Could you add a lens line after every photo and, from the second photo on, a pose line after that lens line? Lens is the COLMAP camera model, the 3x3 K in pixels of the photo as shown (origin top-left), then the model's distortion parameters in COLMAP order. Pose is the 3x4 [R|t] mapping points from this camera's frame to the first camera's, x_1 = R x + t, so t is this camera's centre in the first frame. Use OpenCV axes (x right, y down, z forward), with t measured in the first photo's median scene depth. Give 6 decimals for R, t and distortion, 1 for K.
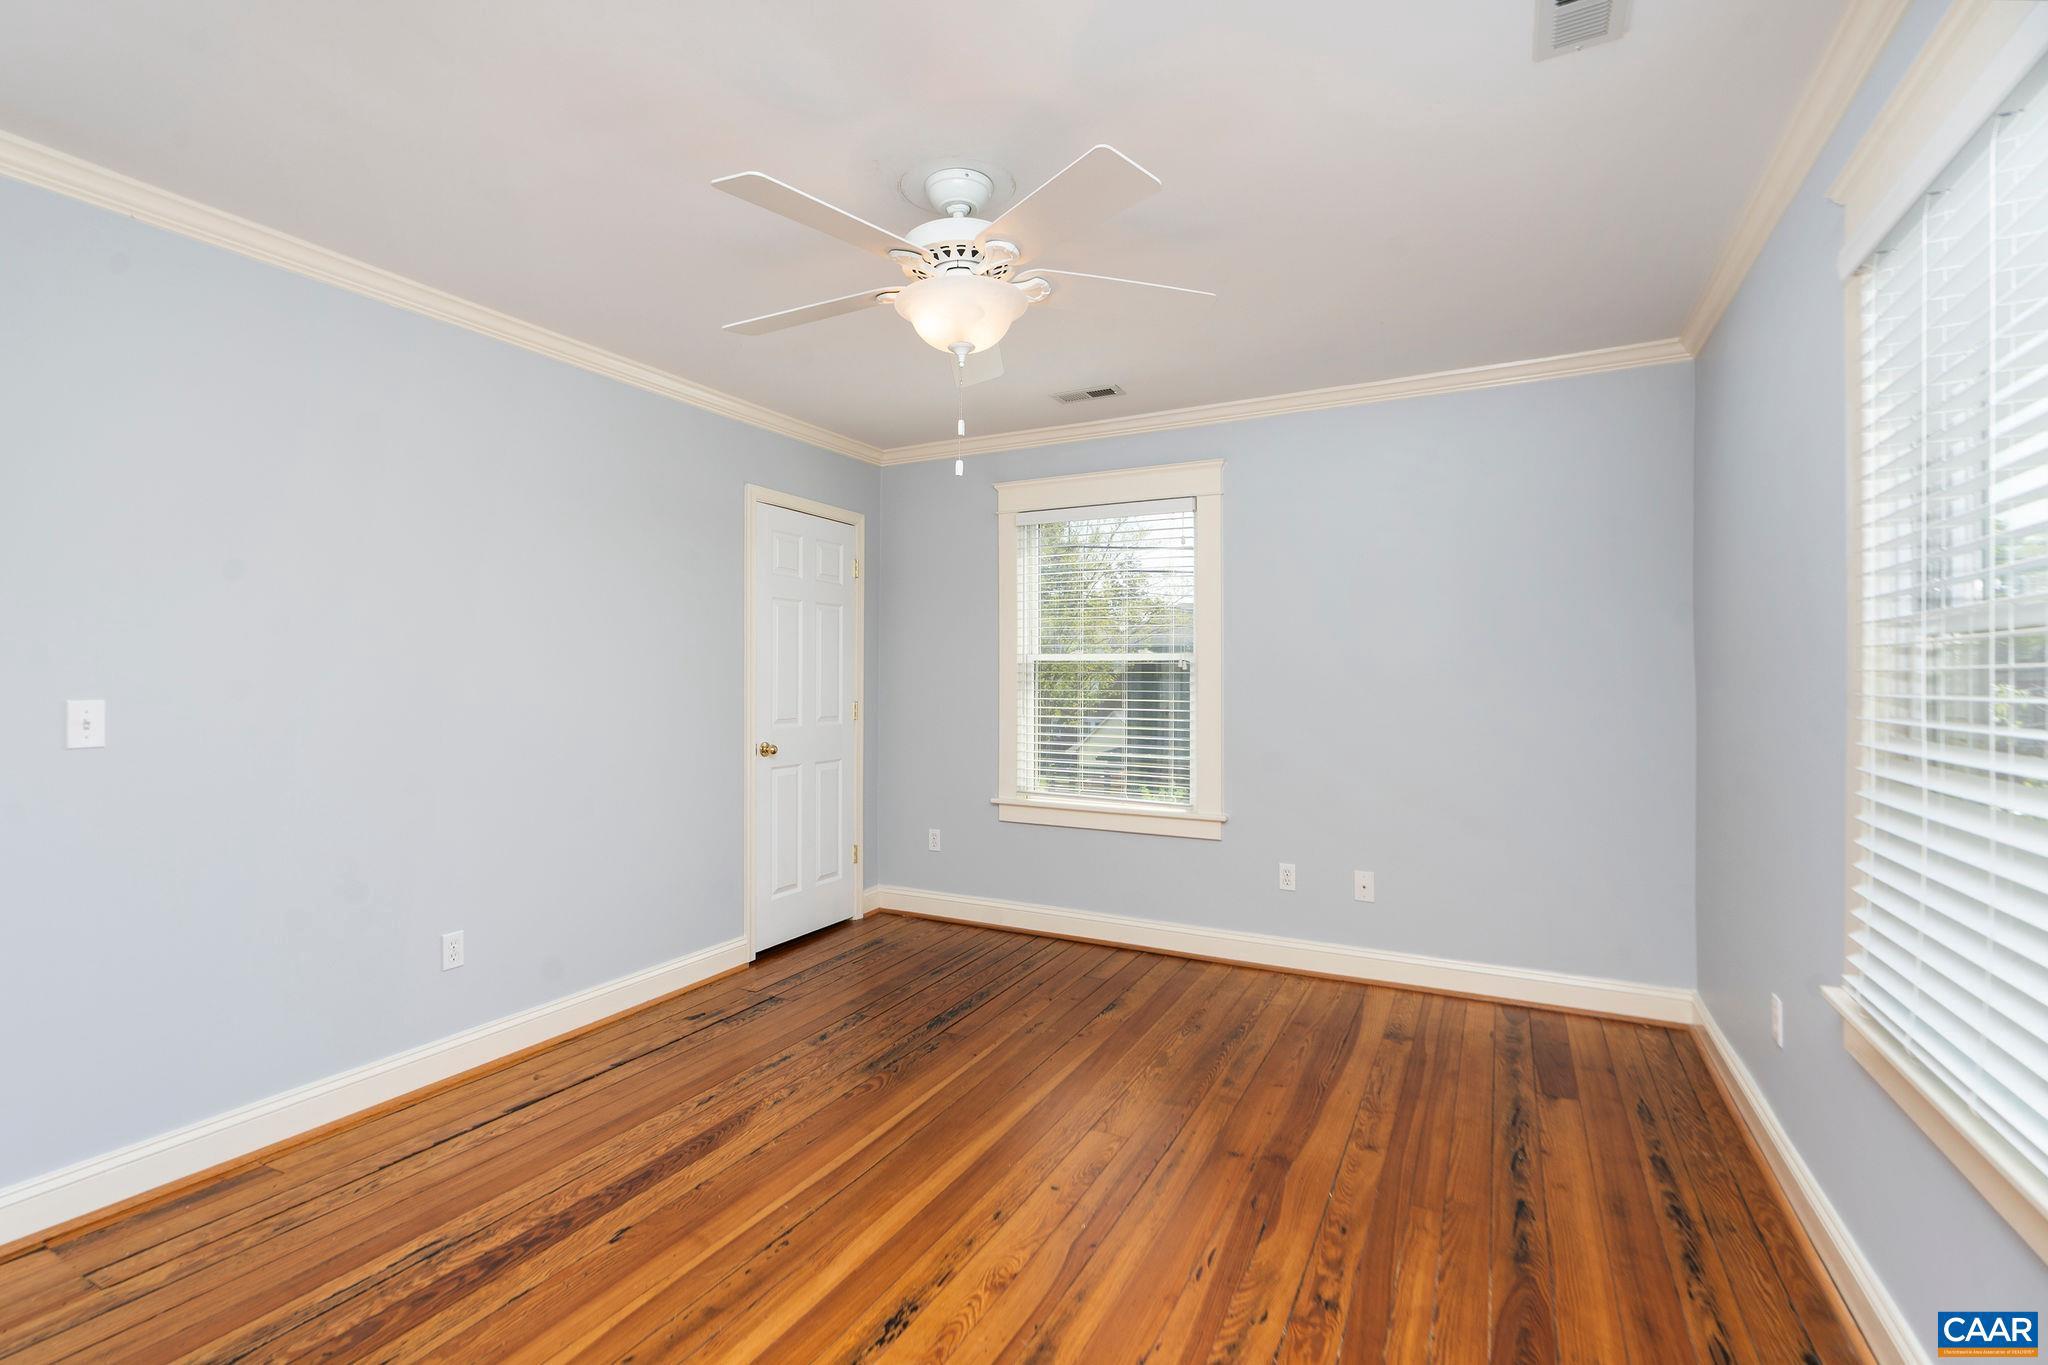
lens RADIAL K [[942.1, 0, 1006.8], [0, 942.1, 657.3], [0, 0, 1]] dist [0.000165, 0.000632]
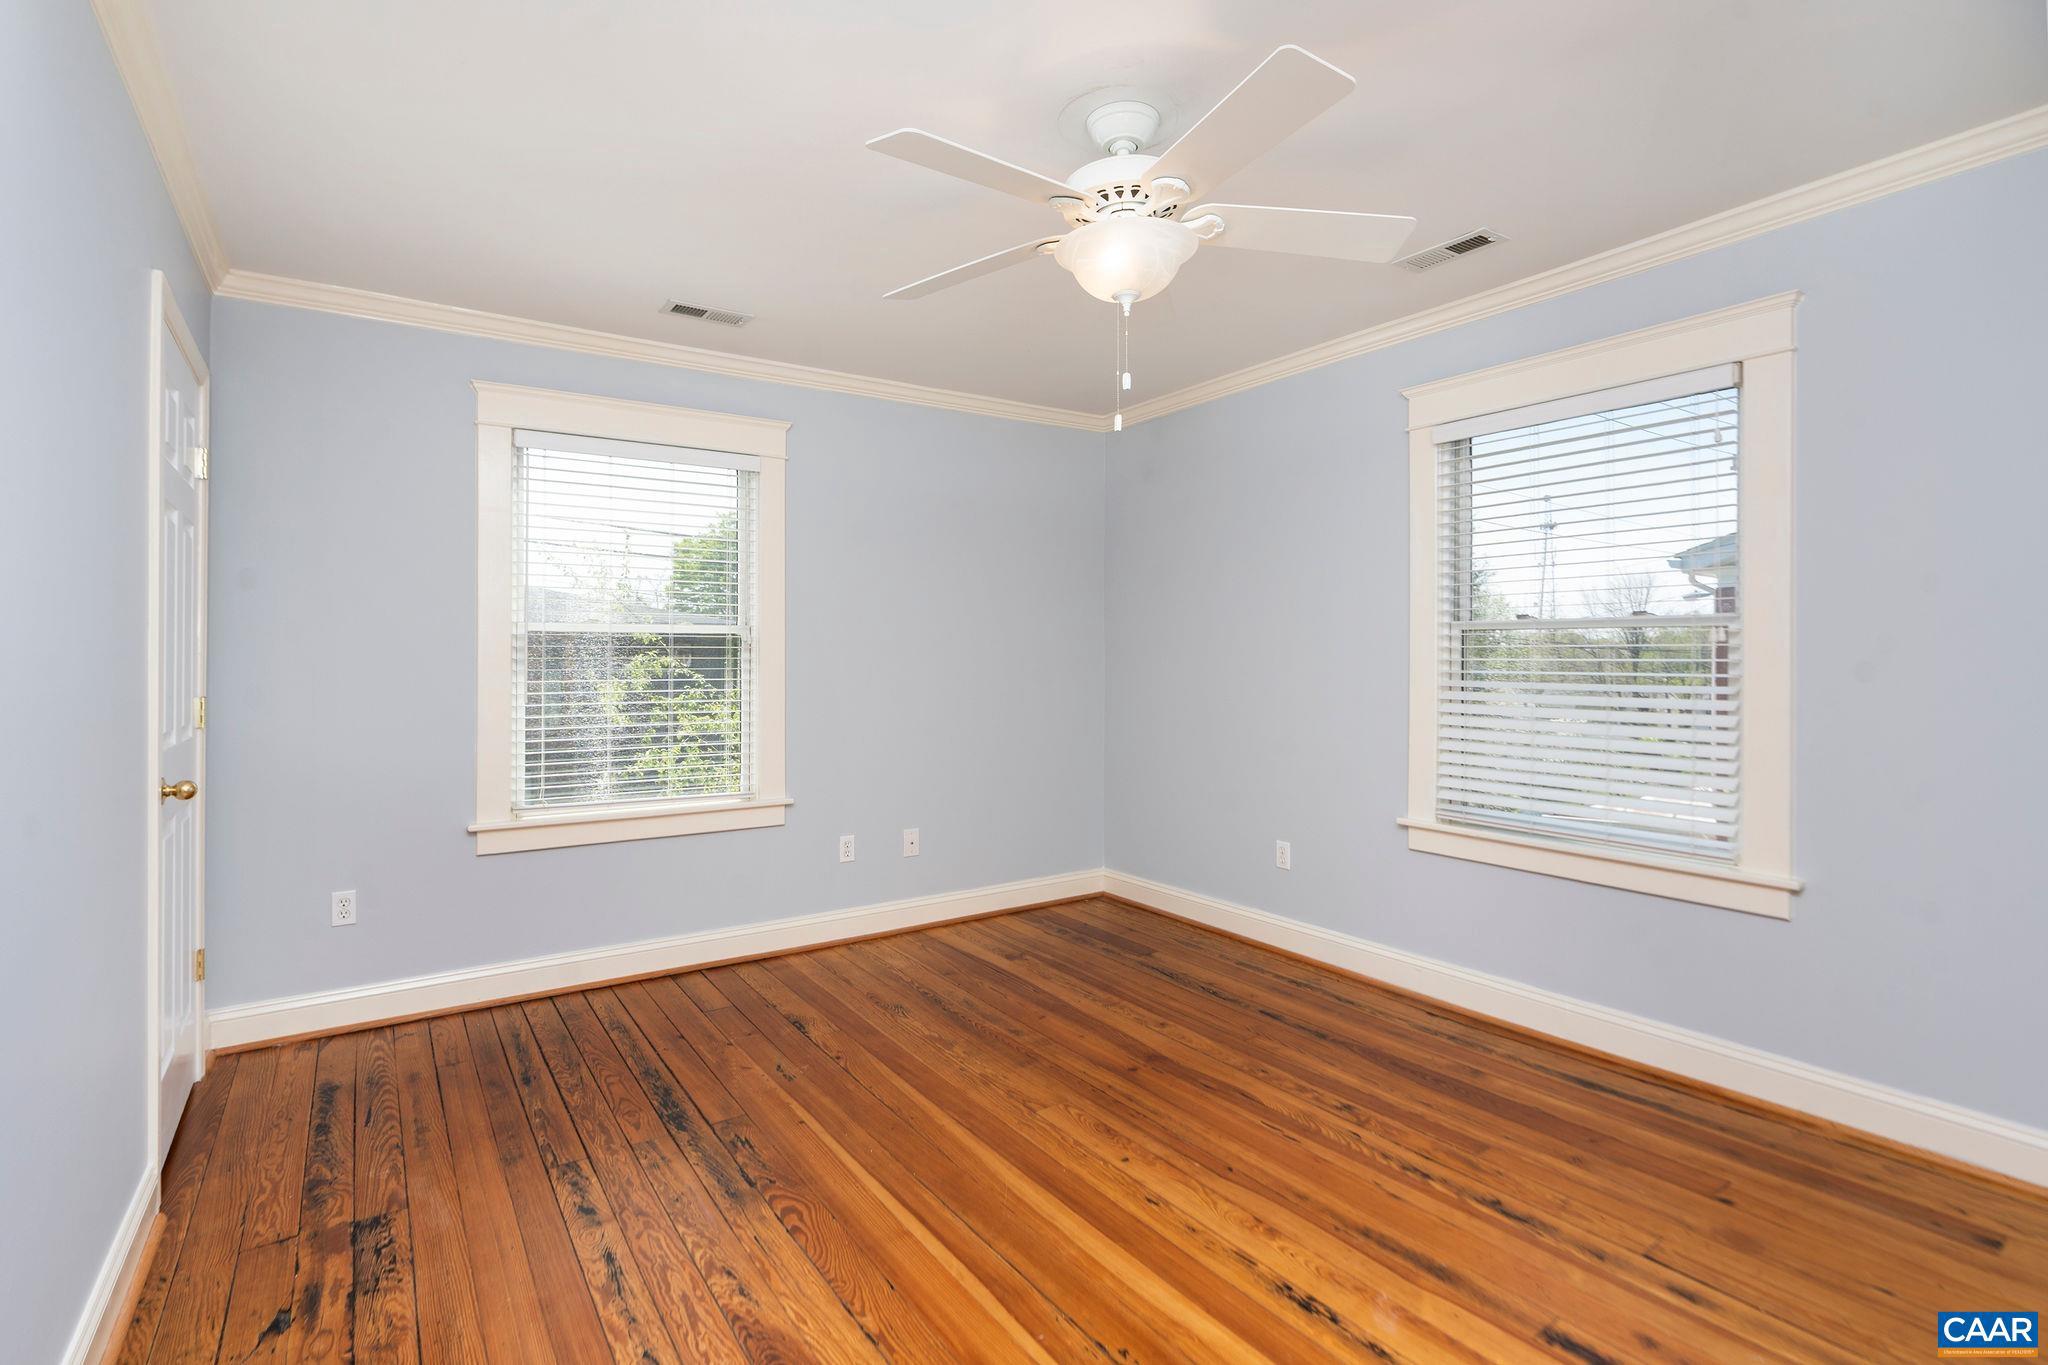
lens RADIAL K [[942.1, 0, 1006.8], [0, 942.1, 657.3], [0, 0, 1]] dist [0.000165, 0.000632]
pose [[0.477497, -0.005419, 0.878617, -0.663922], [-0.017670, 0.999720, 0.015768, 0.009715], [-0.878456, -0.023054, 0.477267, 0.478905]]
